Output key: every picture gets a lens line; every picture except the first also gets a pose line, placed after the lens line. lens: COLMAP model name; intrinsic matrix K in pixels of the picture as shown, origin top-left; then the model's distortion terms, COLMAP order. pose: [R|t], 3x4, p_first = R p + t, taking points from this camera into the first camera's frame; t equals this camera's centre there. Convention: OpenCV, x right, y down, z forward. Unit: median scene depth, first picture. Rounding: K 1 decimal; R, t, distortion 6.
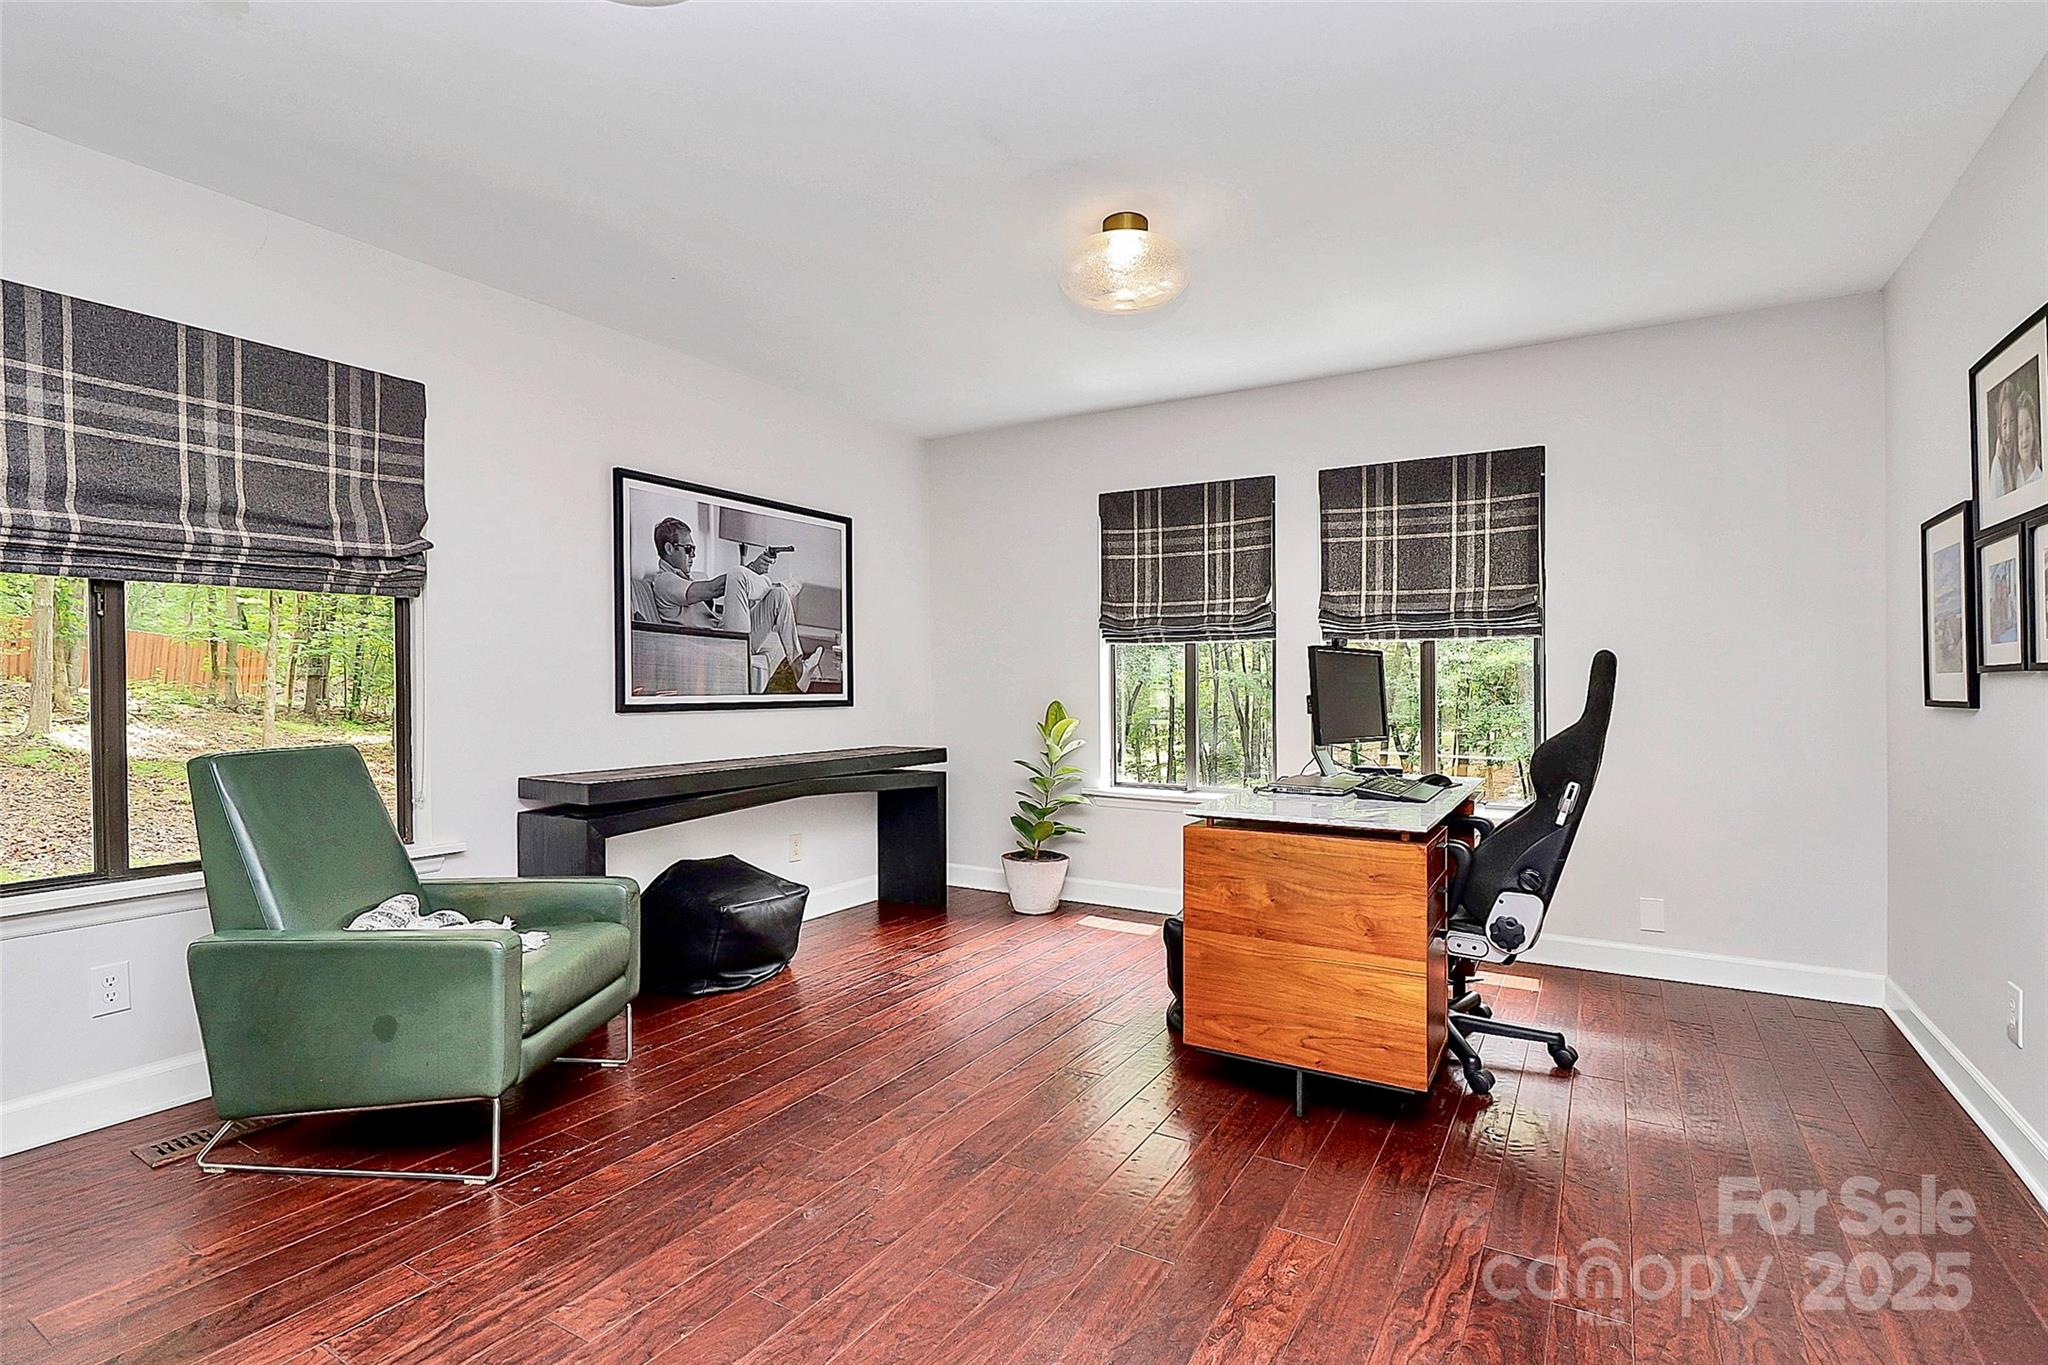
lens RADIAL K [[990.9, 0, 1006.9], [0, 990.9, 685.9], [0, 0, 1]] dist [0.001349, -0.008809]
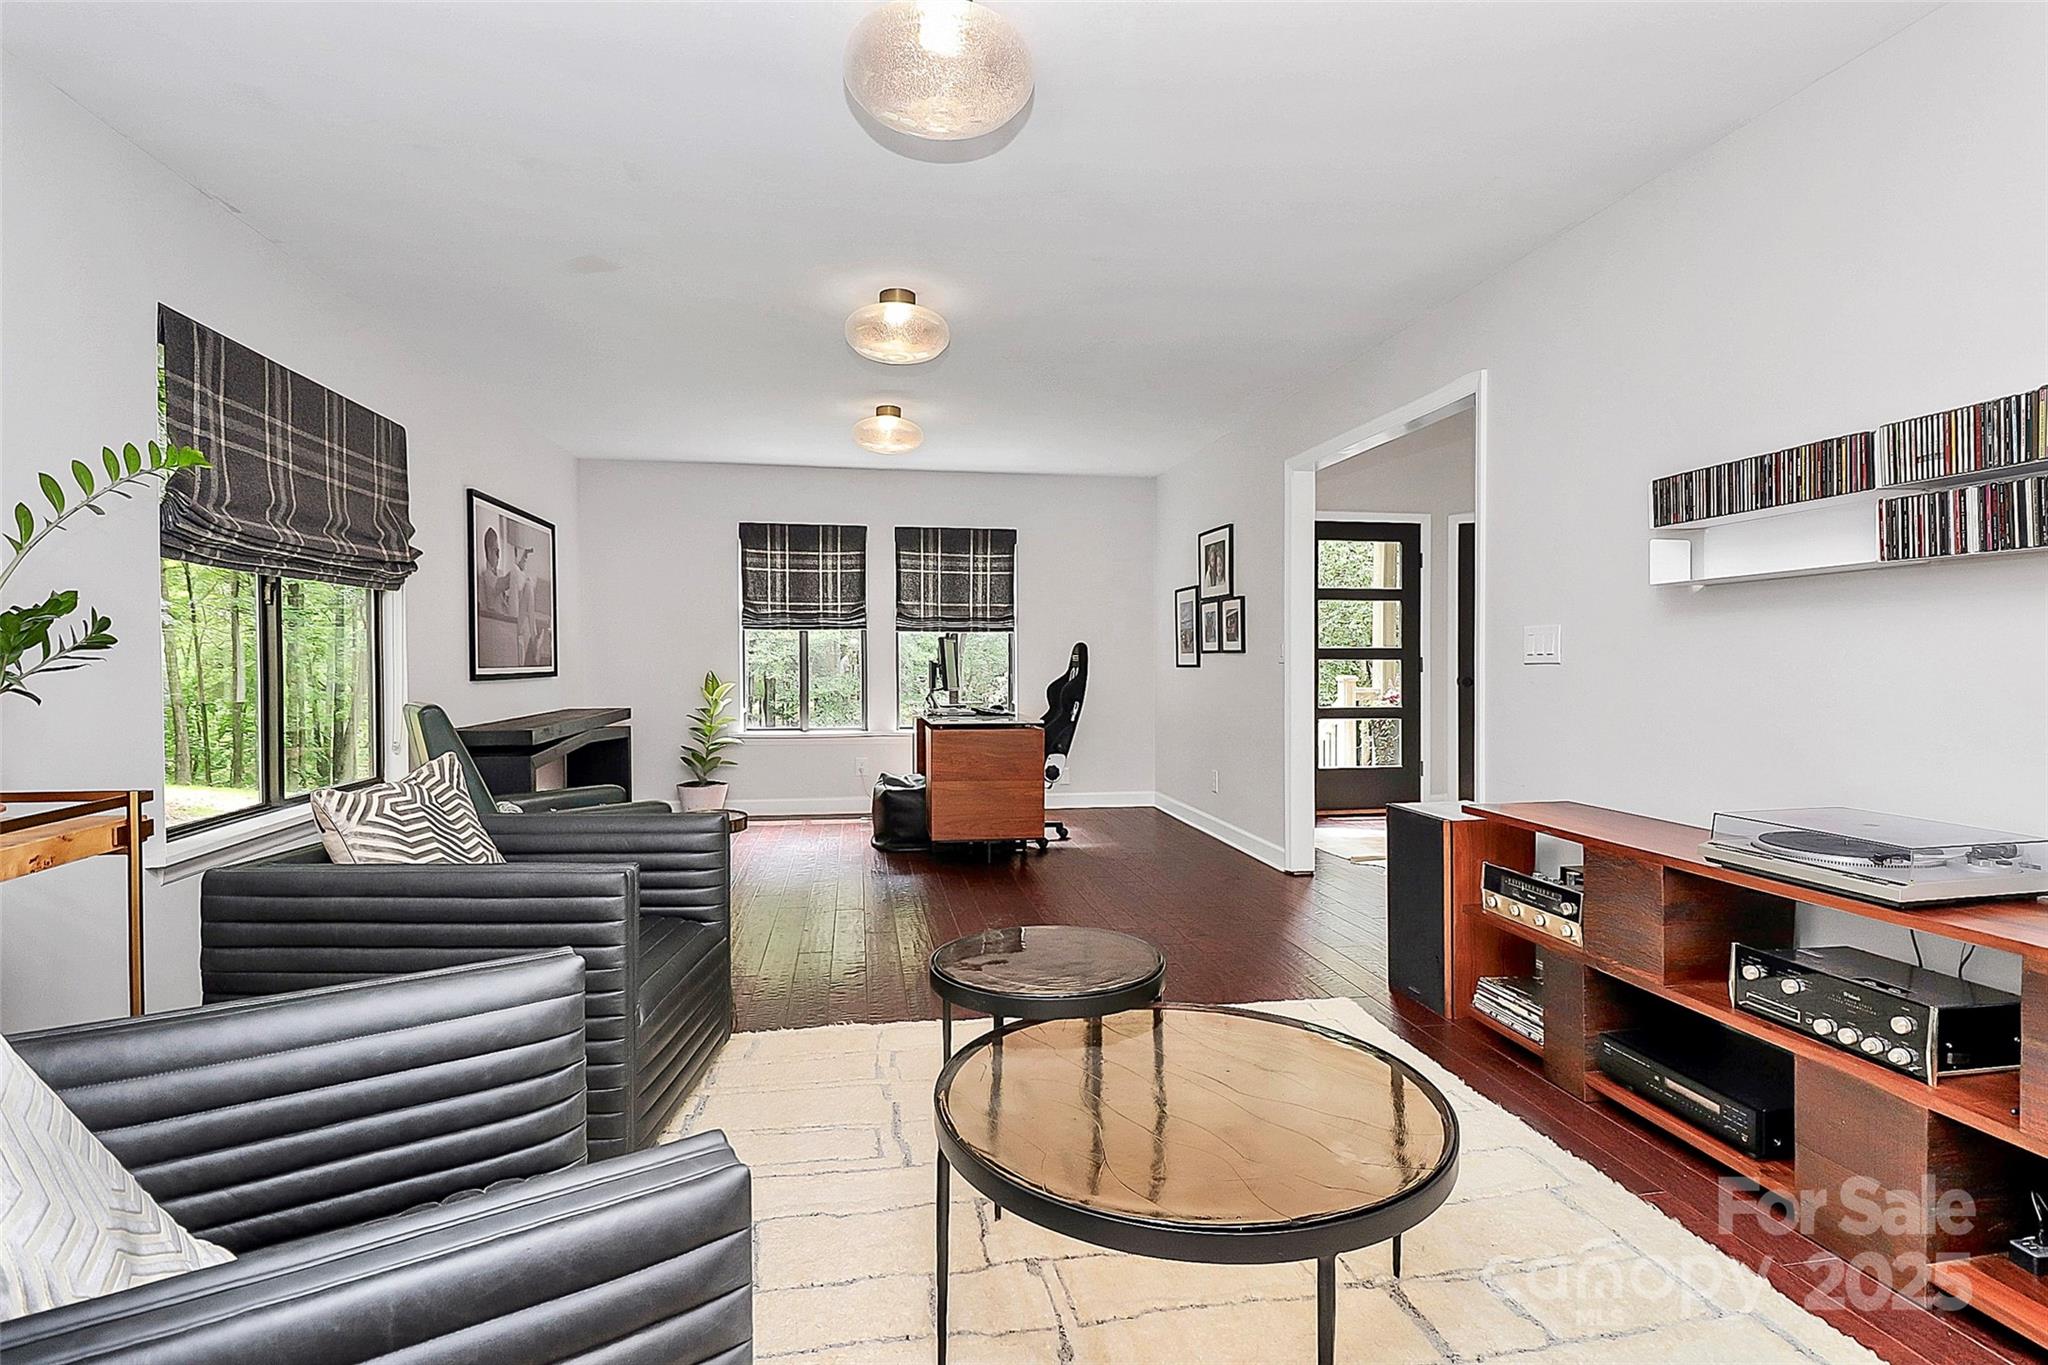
lens RADIAL K [[990.9, 0, 1029.3], [0, 990.9, 667.3], [0, 0, 1]] dist [0.001349, -0.008809]
pose [[0.754295, -0.006651, 0.656502, -0.599388], [0.002318, 0.999969, 0.007466, 0.001359], [-0.656531, -0.004110, 0.754287, -0.376465]]
